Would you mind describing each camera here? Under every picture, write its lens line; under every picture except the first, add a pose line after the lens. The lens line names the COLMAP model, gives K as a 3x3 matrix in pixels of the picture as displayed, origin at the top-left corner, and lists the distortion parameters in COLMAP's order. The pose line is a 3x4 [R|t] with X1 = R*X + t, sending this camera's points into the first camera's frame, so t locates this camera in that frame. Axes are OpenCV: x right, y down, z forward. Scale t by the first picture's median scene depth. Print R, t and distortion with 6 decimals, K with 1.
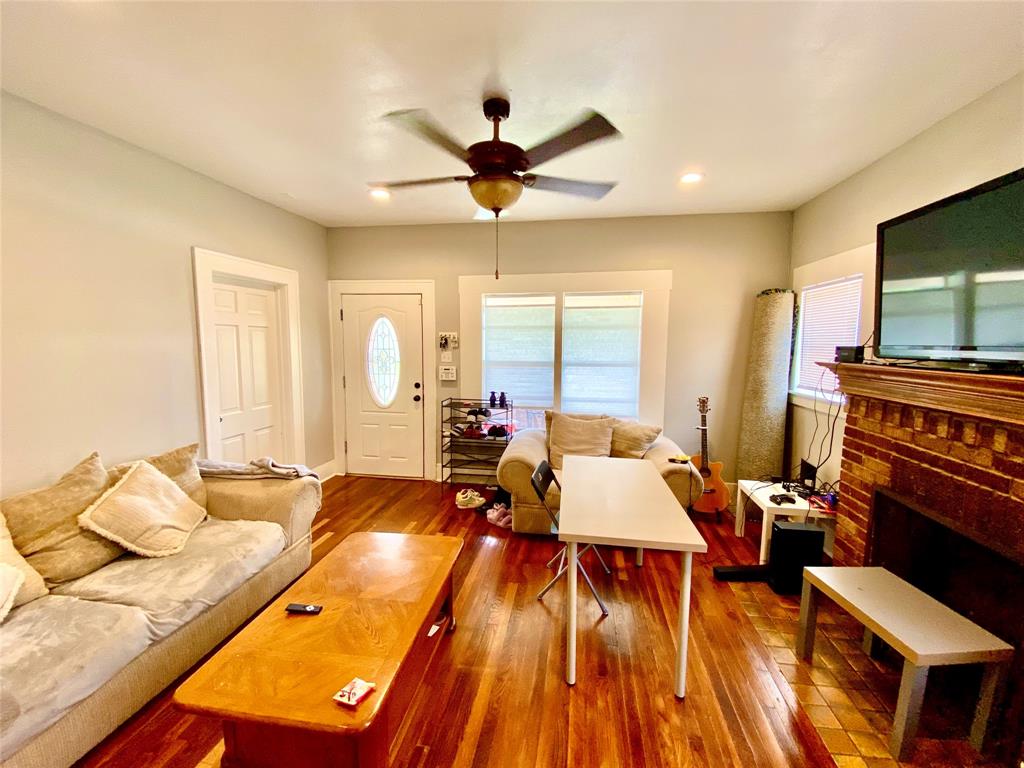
lens RADIAL K [[413.6, 0, 513.9], [0, 413.6, 386.3], [0, 0, 1]] dist [-0.018555, -0.004794]
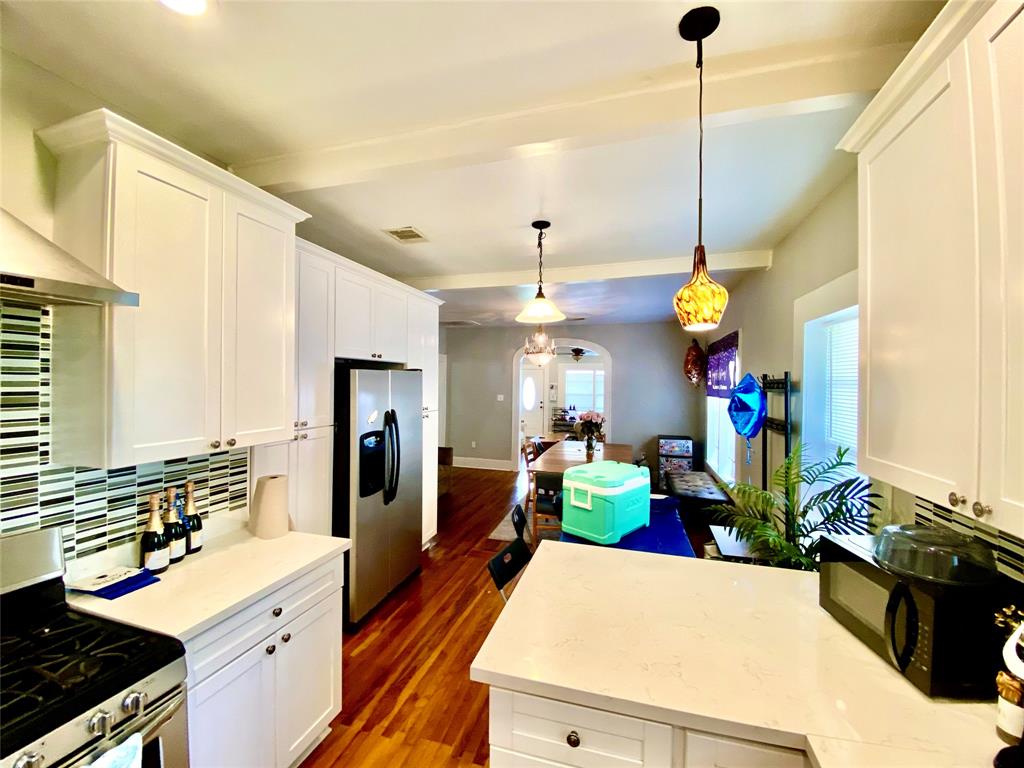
lens RADIAL K [[413.6, 0, 504.2], [0, 413.6, 385.4], [0, 0, 1]] dist [-0.018555, -0.004794]
pose [[0.989328, 0.017209, -0.144689, -0.091694], [-0.030494, 0.995465, -0.090106, 0.150324], [0.142482, 0.093557, 0.985366, -1.863195]]
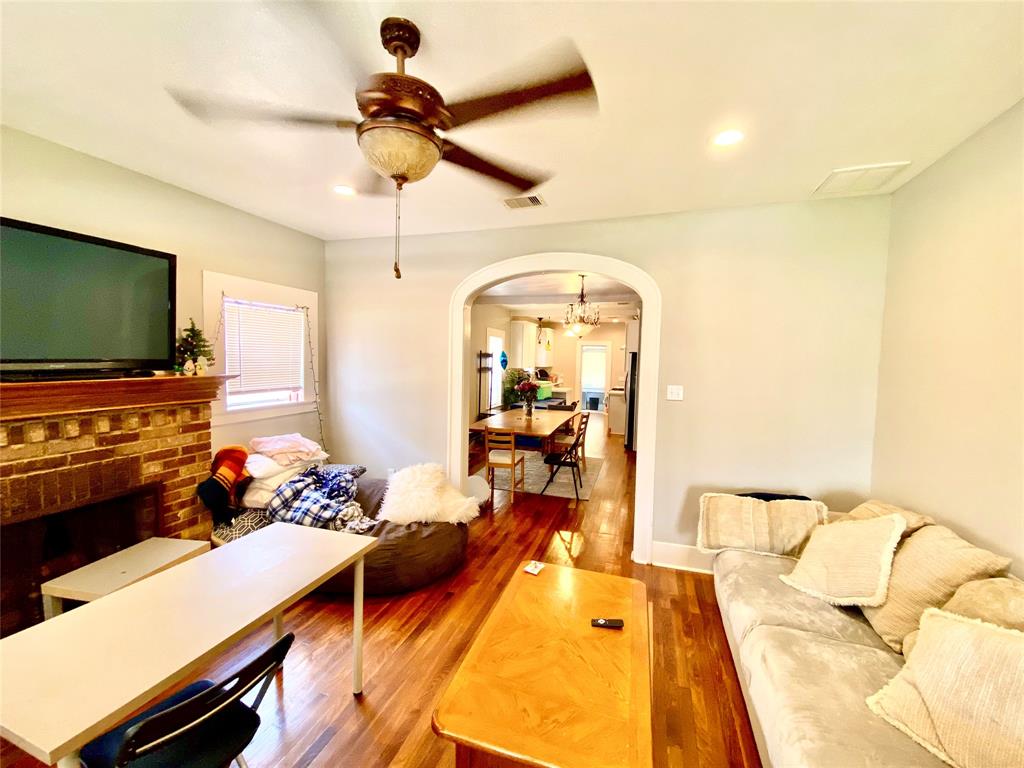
lens RADIAL K [[413.6, 0, 510.5], [0, 413.6, 384.5], [0, 0, 1]] dist [-0.018555, -0.004794]
pose [[-0.994064, -0.017301, 0.107408, -0.139314], [-0.000992, 0.988674, 0.150077, -0.079207], [-0.108788, 0.149079, -0.982823, 0.778868]]
